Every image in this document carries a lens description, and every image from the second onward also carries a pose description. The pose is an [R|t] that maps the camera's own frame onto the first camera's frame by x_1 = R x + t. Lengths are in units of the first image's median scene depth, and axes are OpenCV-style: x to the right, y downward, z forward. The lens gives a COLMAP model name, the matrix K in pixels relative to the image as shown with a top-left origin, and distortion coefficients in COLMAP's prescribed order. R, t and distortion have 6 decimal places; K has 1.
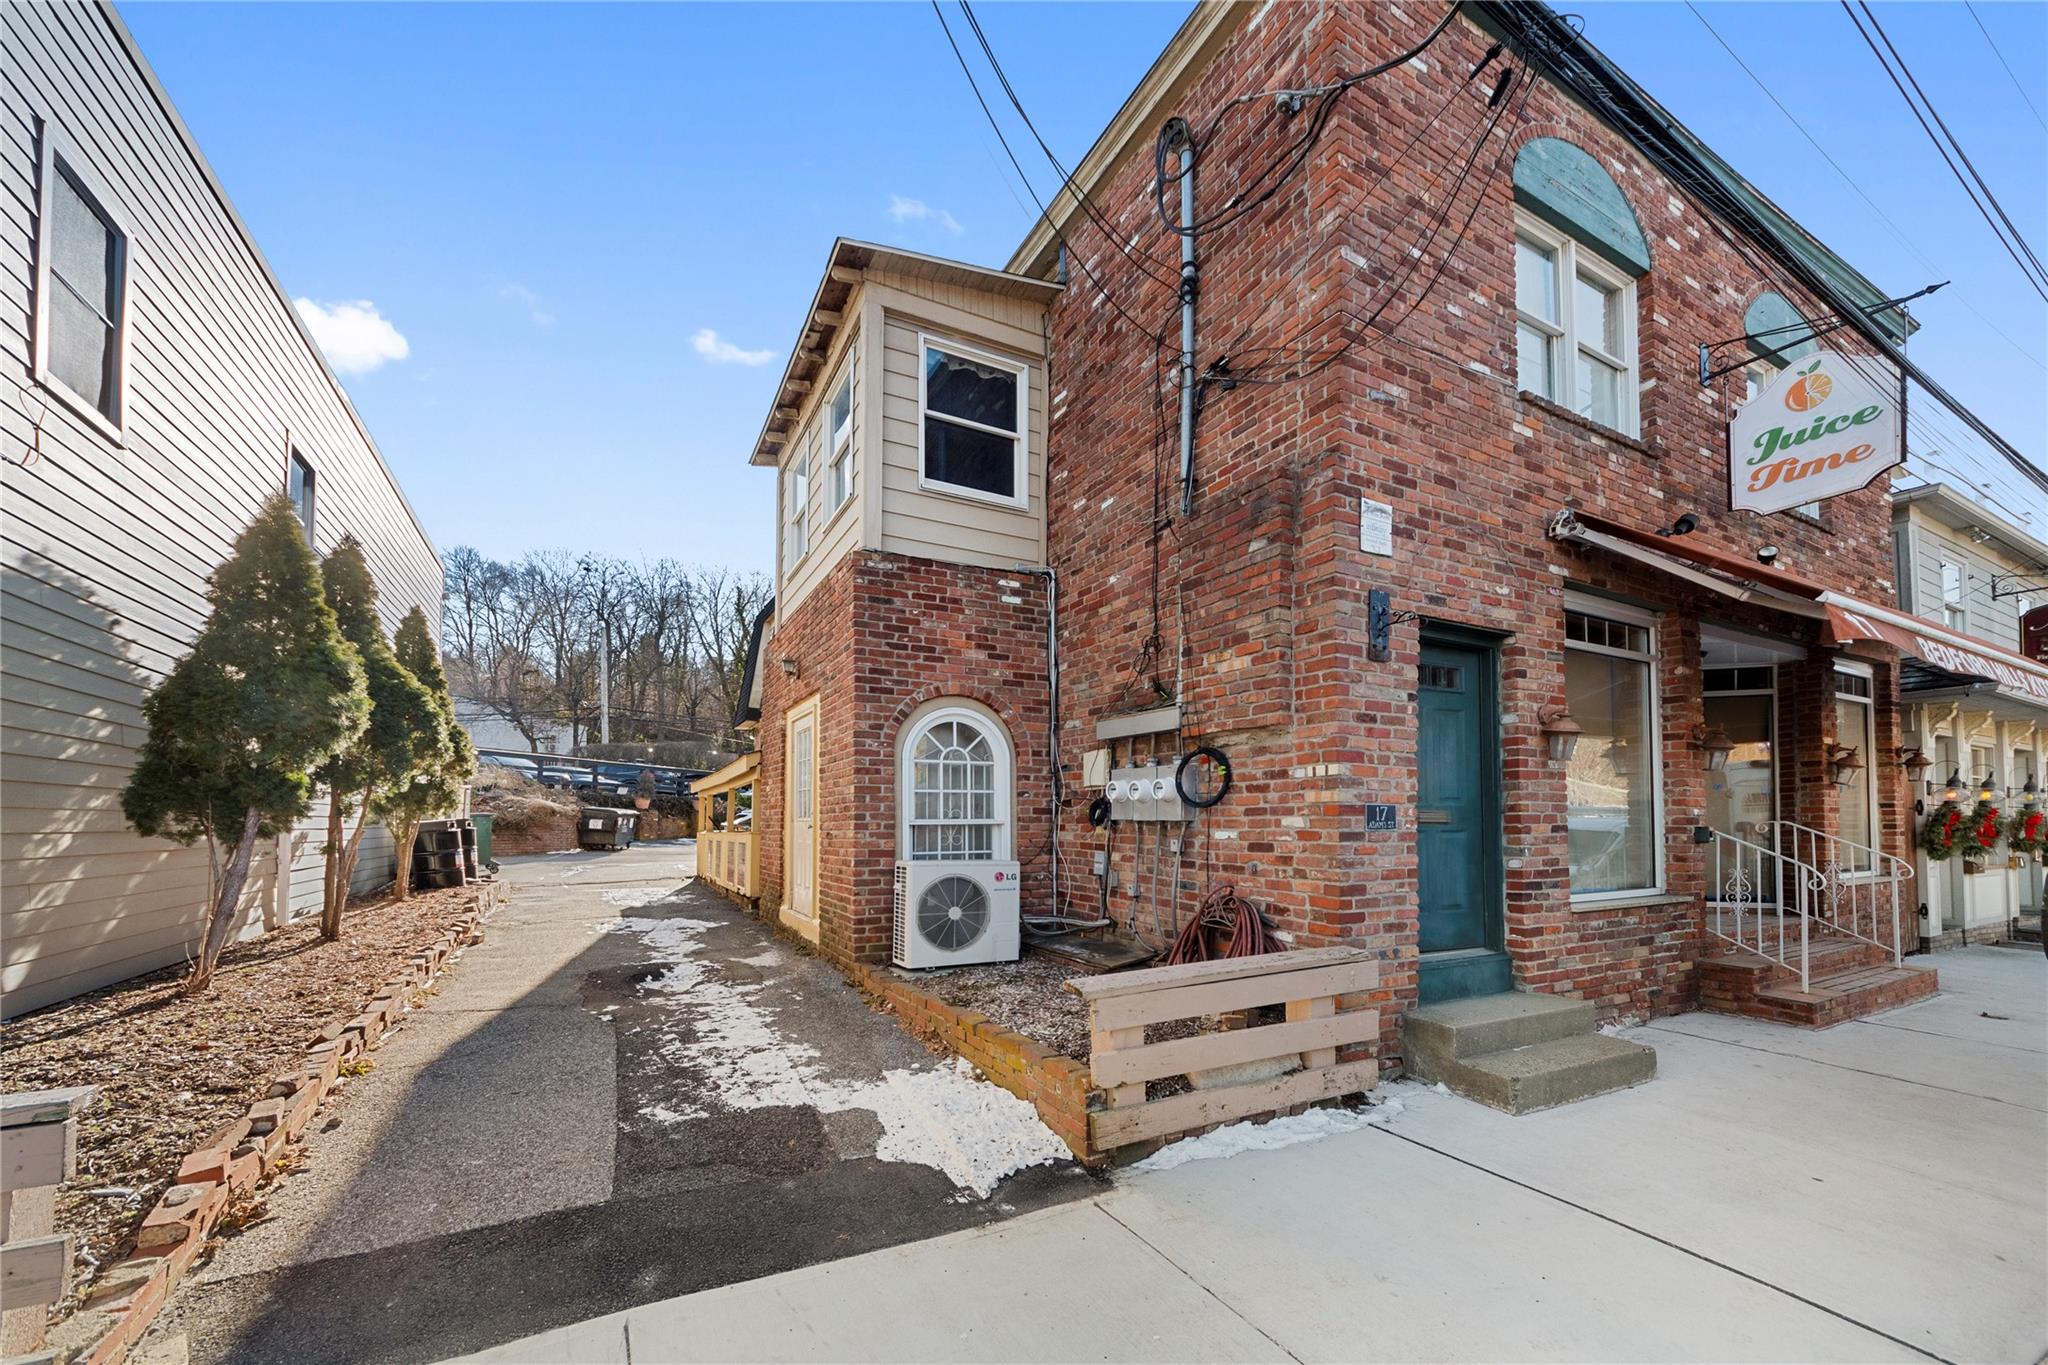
lens RADIAL K [[702.9, 0, 1024.0], [0, 702.9, 682.5], [0, 0, 1]] dist [0.001896, -0.000140]
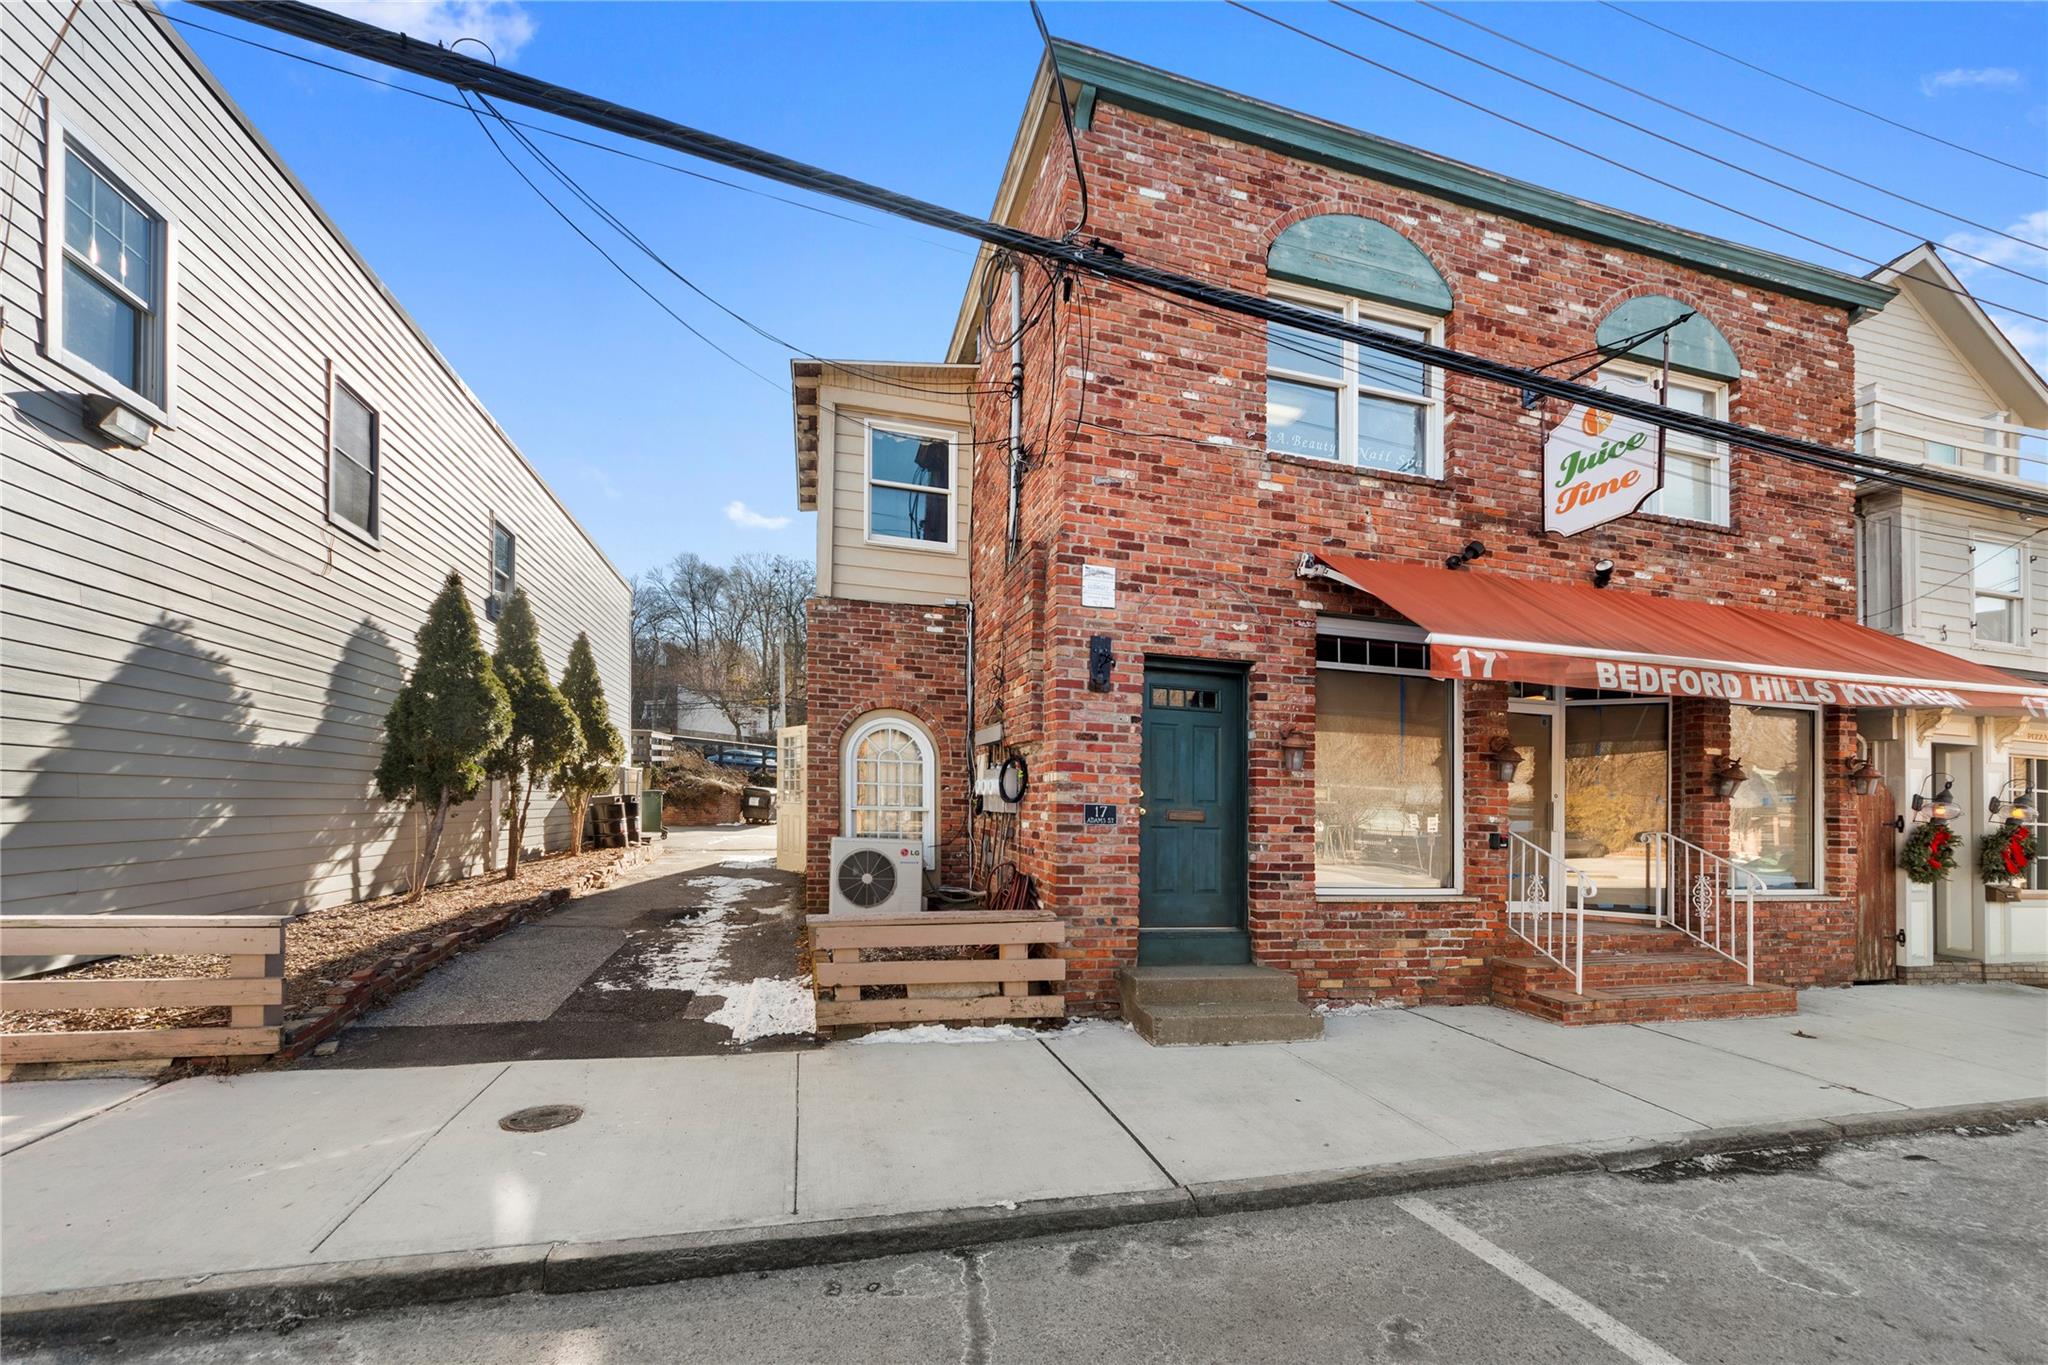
lens RADIAL K [[740.1, 0, 1044.3], [0, 740.1, 668.9], [0, 0, 1]] dist [0.011667, -0.005813]
pose [[0.969823, -0.016290, -0.243266, 0.622810], [0.018742, 0.999794, 0.007768, -0.071516], [0.243089, -0.012093, 0.969929, -0.275296]]
